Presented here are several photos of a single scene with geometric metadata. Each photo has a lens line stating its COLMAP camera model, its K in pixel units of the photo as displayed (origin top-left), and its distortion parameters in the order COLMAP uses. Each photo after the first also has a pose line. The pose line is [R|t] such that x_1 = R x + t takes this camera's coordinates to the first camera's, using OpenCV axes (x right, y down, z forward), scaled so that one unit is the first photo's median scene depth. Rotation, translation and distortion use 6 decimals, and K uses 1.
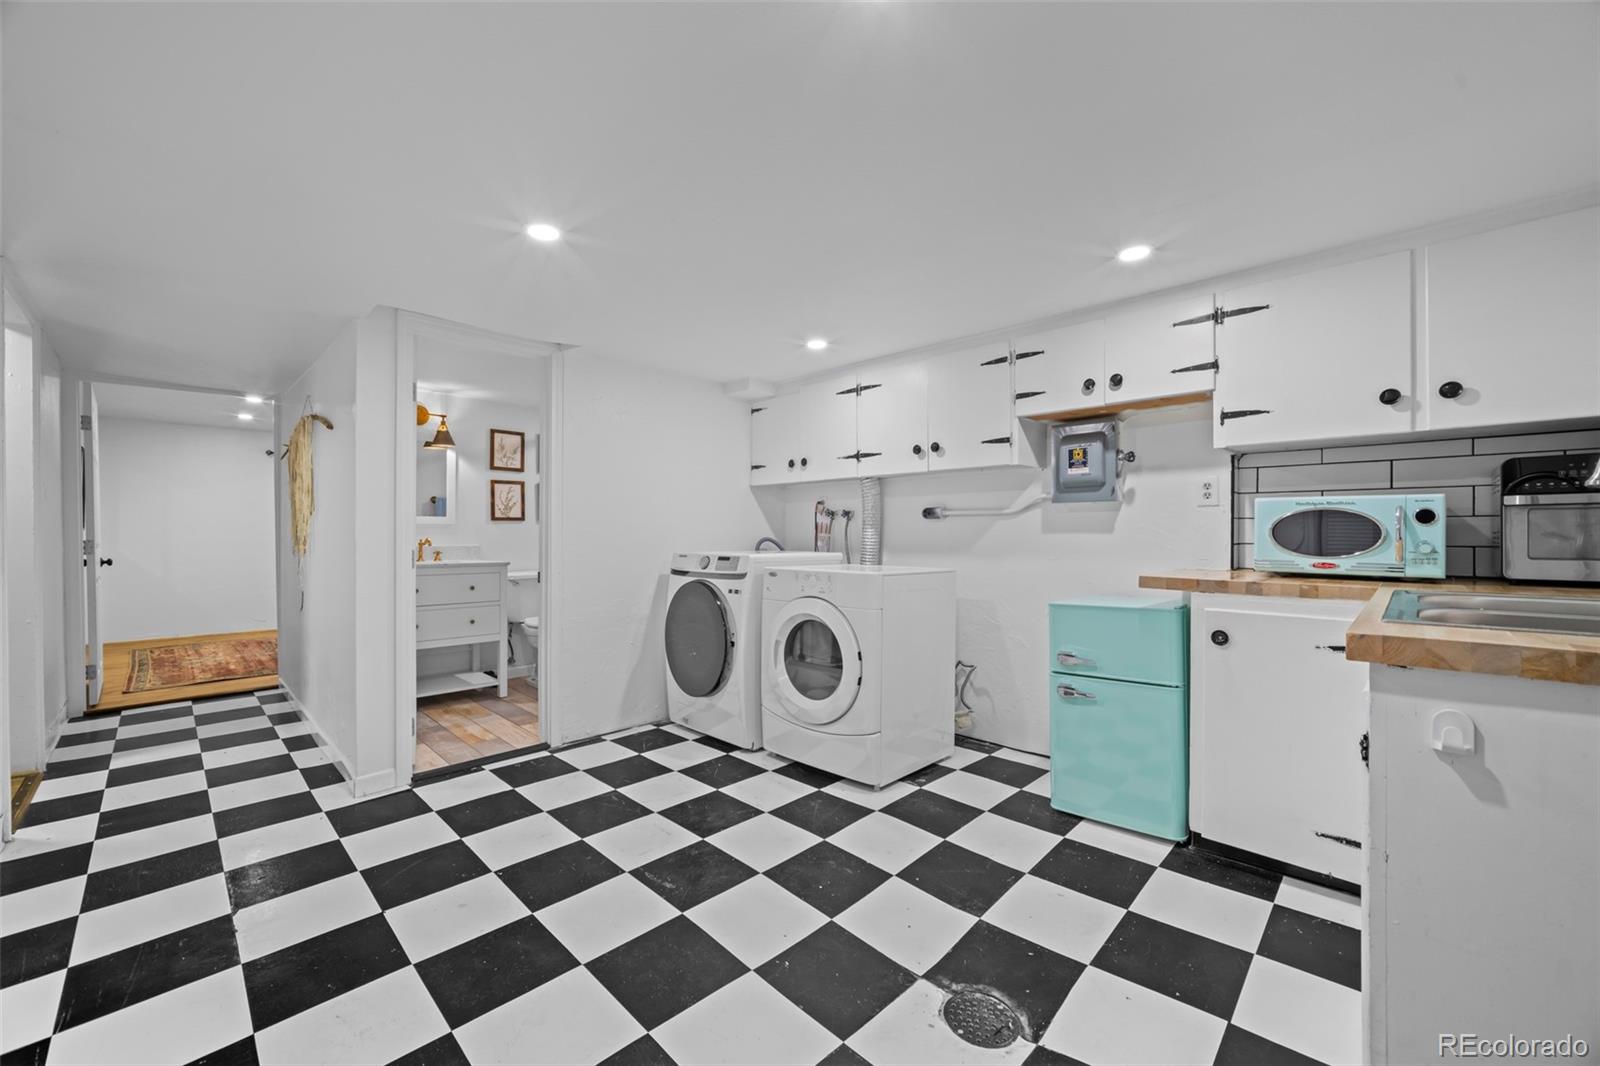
lens RADIAL K [[618.9, 0, 796.3], [0, 618.9, 533.1], [0, 0, 1]] dist [-0.025566, 0.007040]
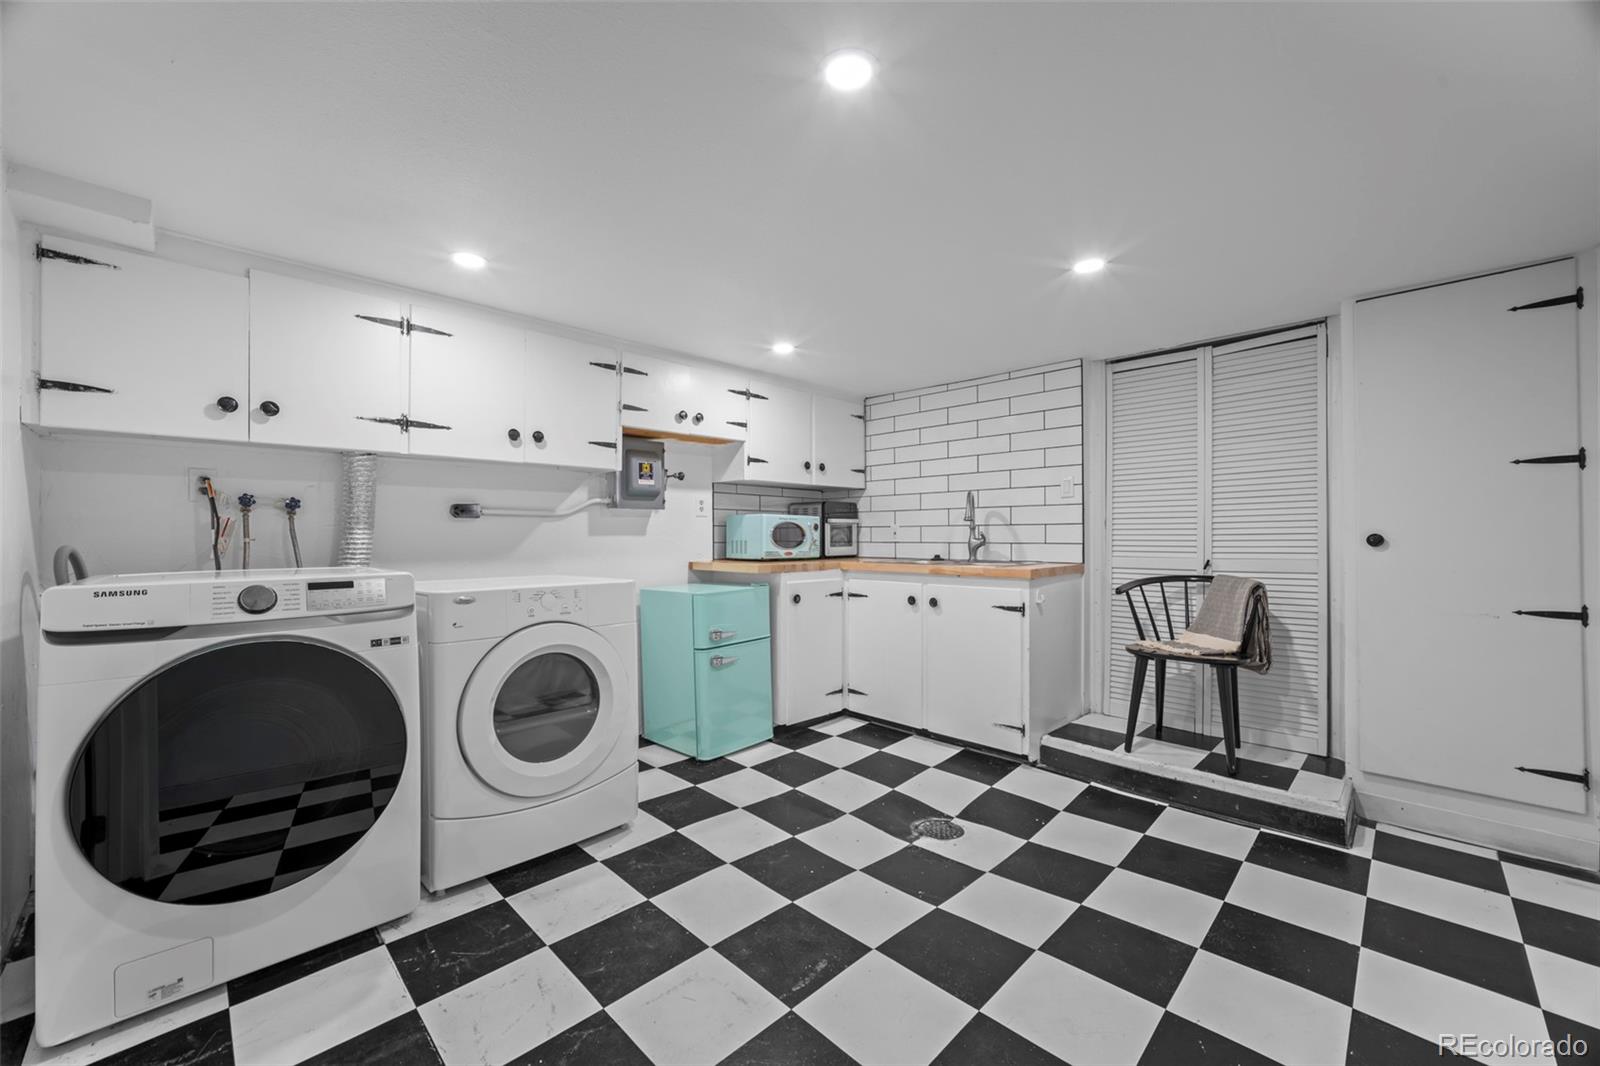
lens RADIAL K [[618.9, 0, 796.3], [0, 618.9, 533.1], [0, 0, 1]] dist [-0.025566, 0.007040]
pose [[0.023945, 0.003886, 0.999706, -0.630716], [0.001937, 0.999990, -0.003934, 0.000097], [-0.999711, 0.002030, 0.023937, 0.619944]]
